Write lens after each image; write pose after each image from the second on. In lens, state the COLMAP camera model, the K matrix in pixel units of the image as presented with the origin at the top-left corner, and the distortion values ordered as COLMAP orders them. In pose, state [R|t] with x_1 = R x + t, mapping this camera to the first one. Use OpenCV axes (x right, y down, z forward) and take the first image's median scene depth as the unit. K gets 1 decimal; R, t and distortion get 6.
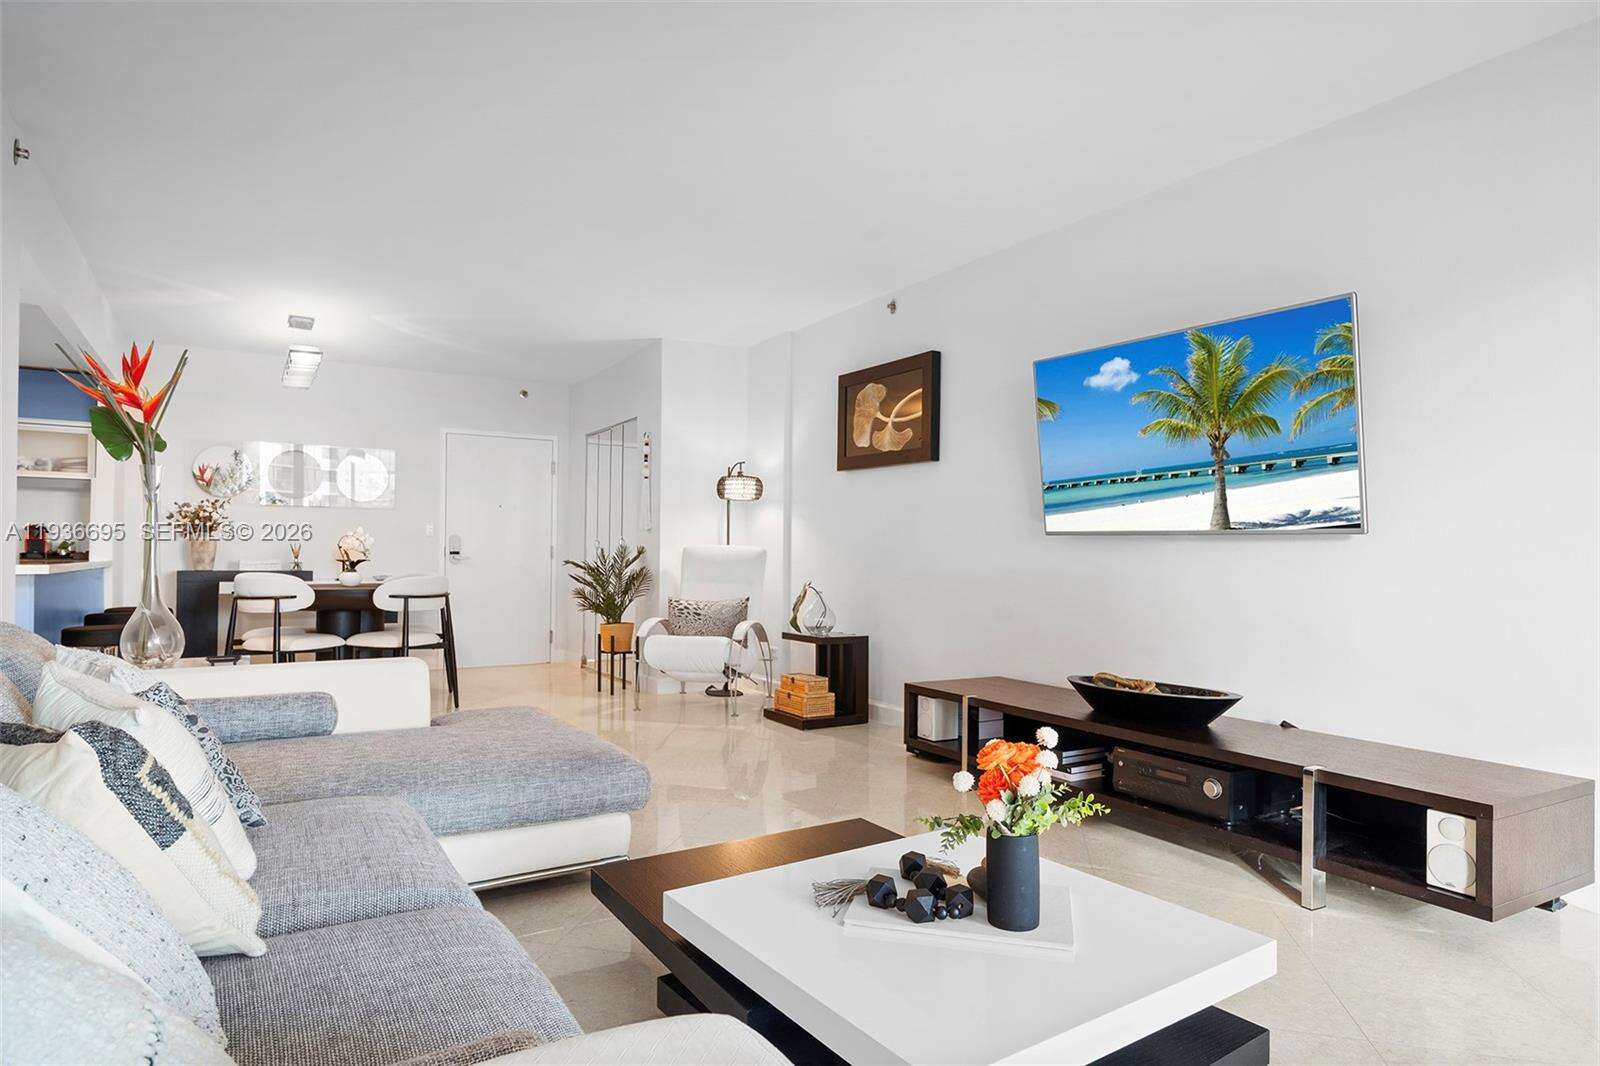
lens RADIAL K [[881.7, 0, 798.8], [0, 881.7, 536.4], [0, 0, 1]] dist [-0.004086, -0.000844]
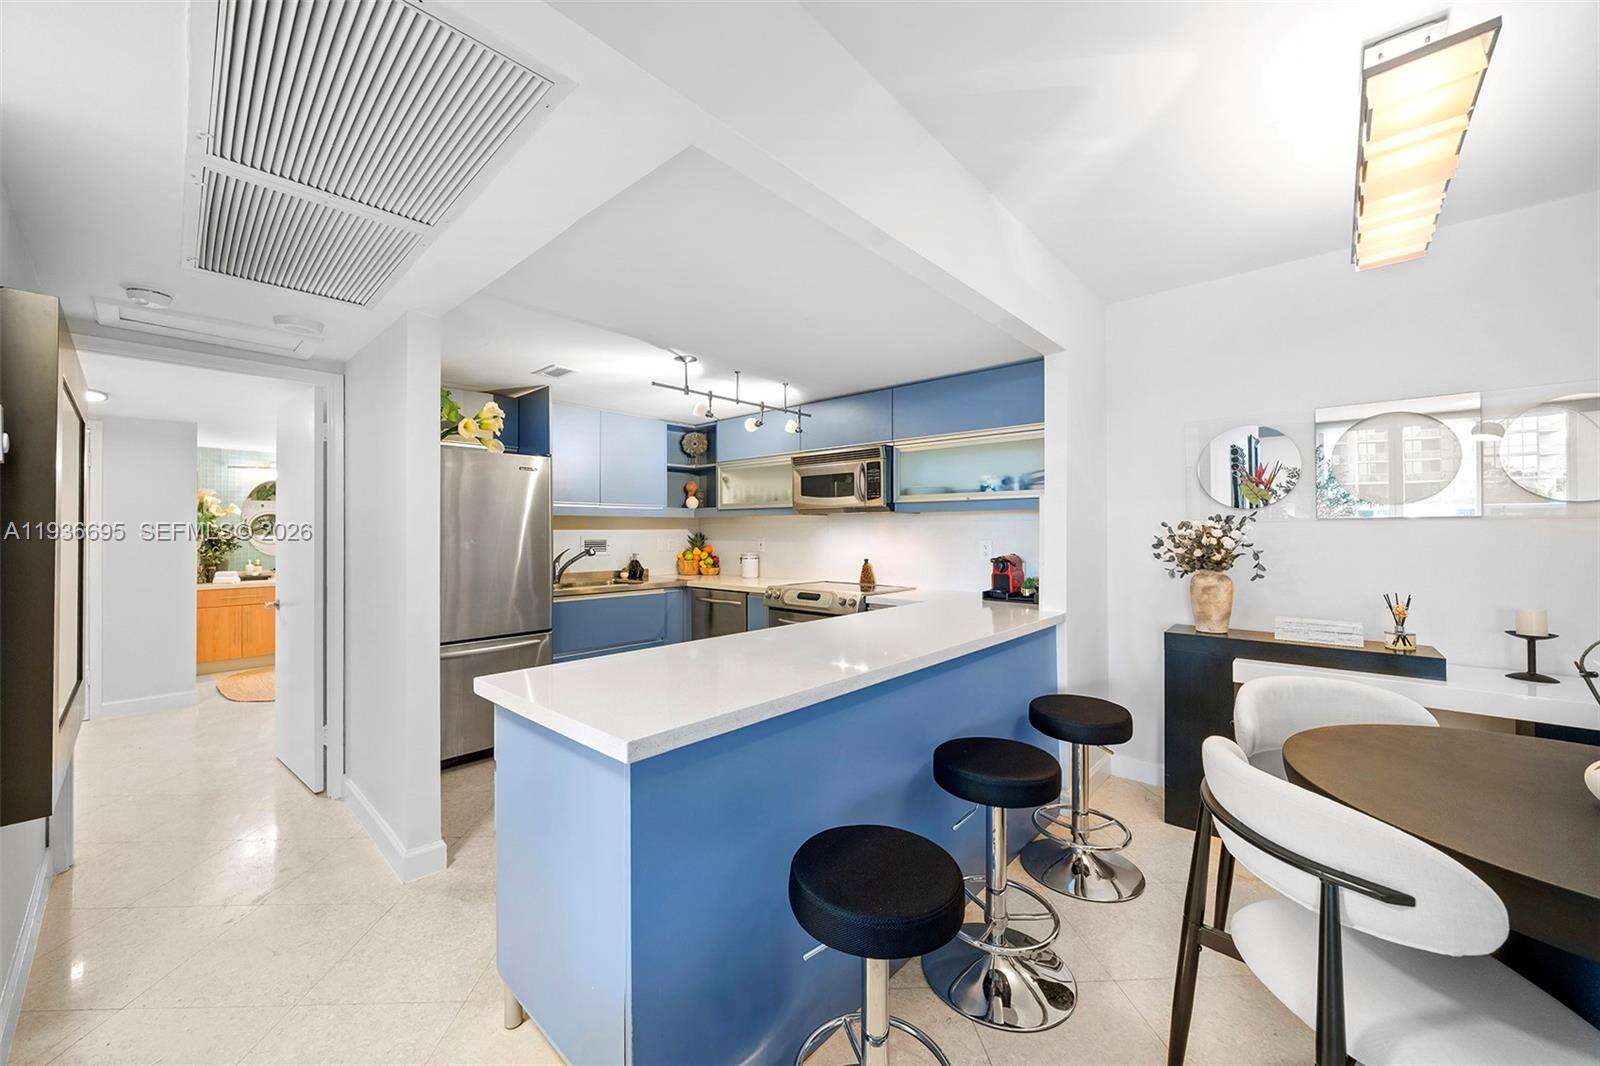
lens RADIAL K [[583.5, 0, 792.9], [0, 583.5, 530.5], [0, 0, 1]] dist [-0.001445, -0.000158]
pose [[0.252029, -0.011322, -0.967653, -0.357958], [0.016114, 0.999842, -0.007502, -0.033818], [0.967585, -0.013702, 0.252172, 0.620125]]
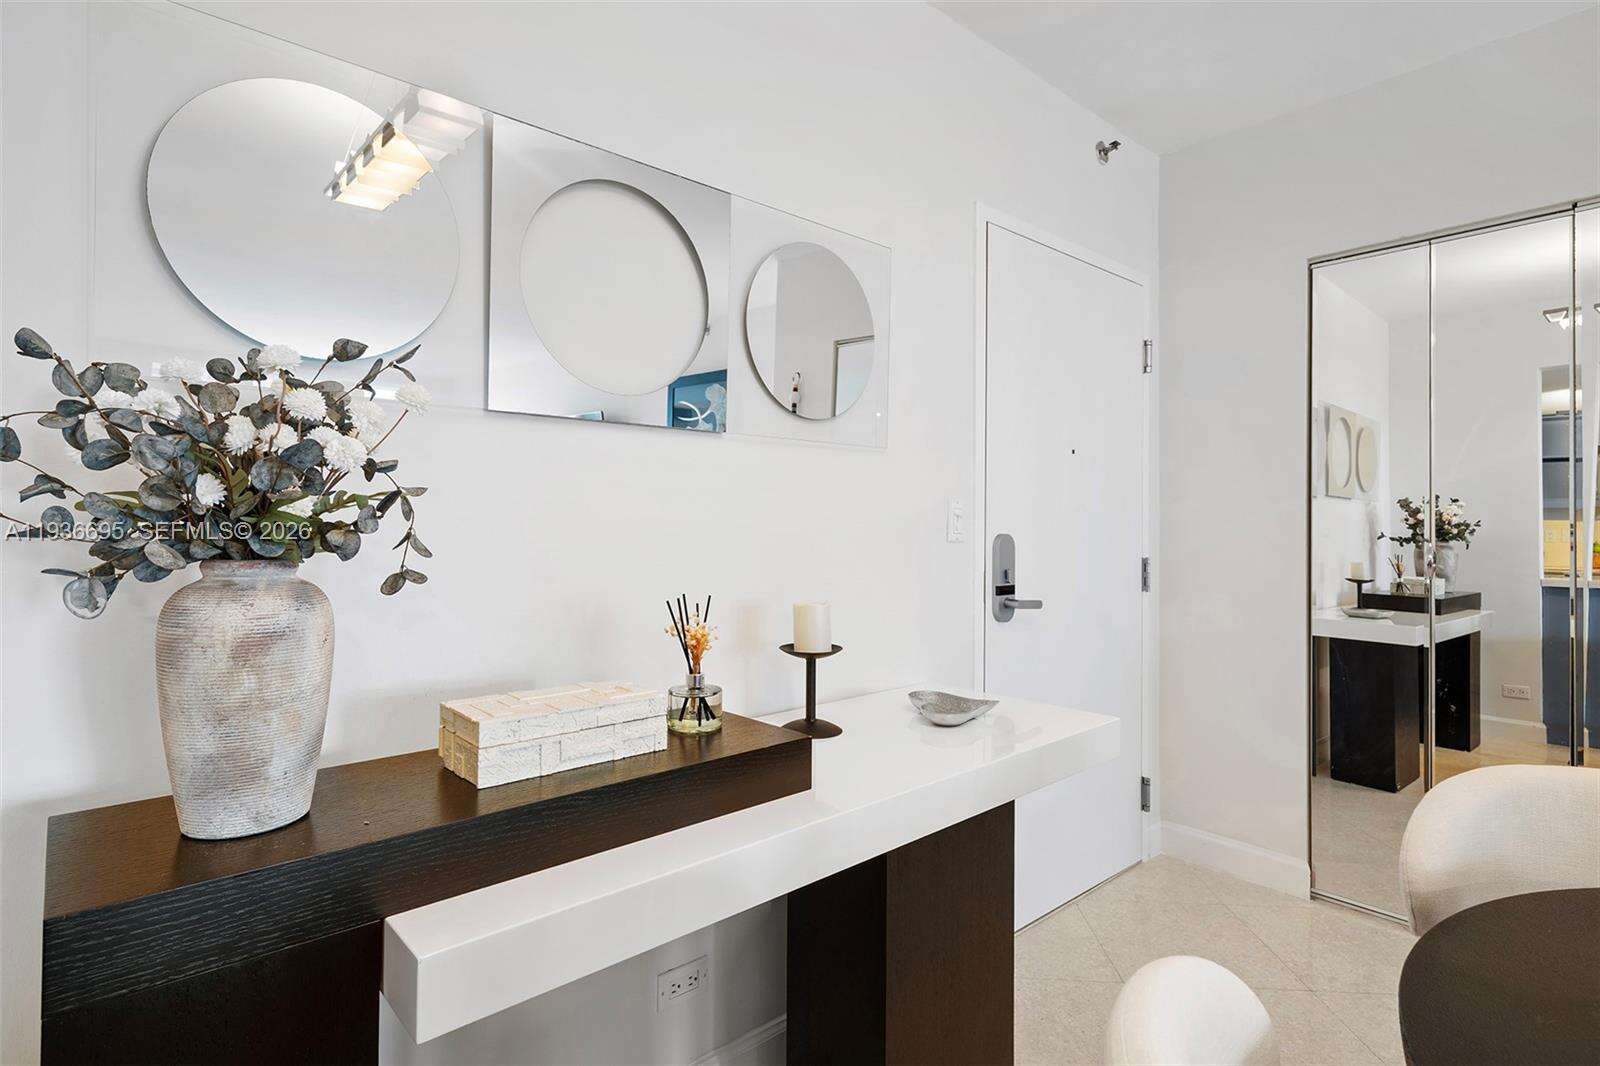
lens RADIAL K [[806.1, 0, 796.3], [0, 806.1, 523.9], [0, 0, 1]] dist [-0.003421, -0.000453]
pose [[0.990372, -0.000873, 0.138427, -0.609375], [-0.001538, 0.999849, 0.017307, -0.013661], [-0.138422, -0.017354, 0.990221, 0.861175]]
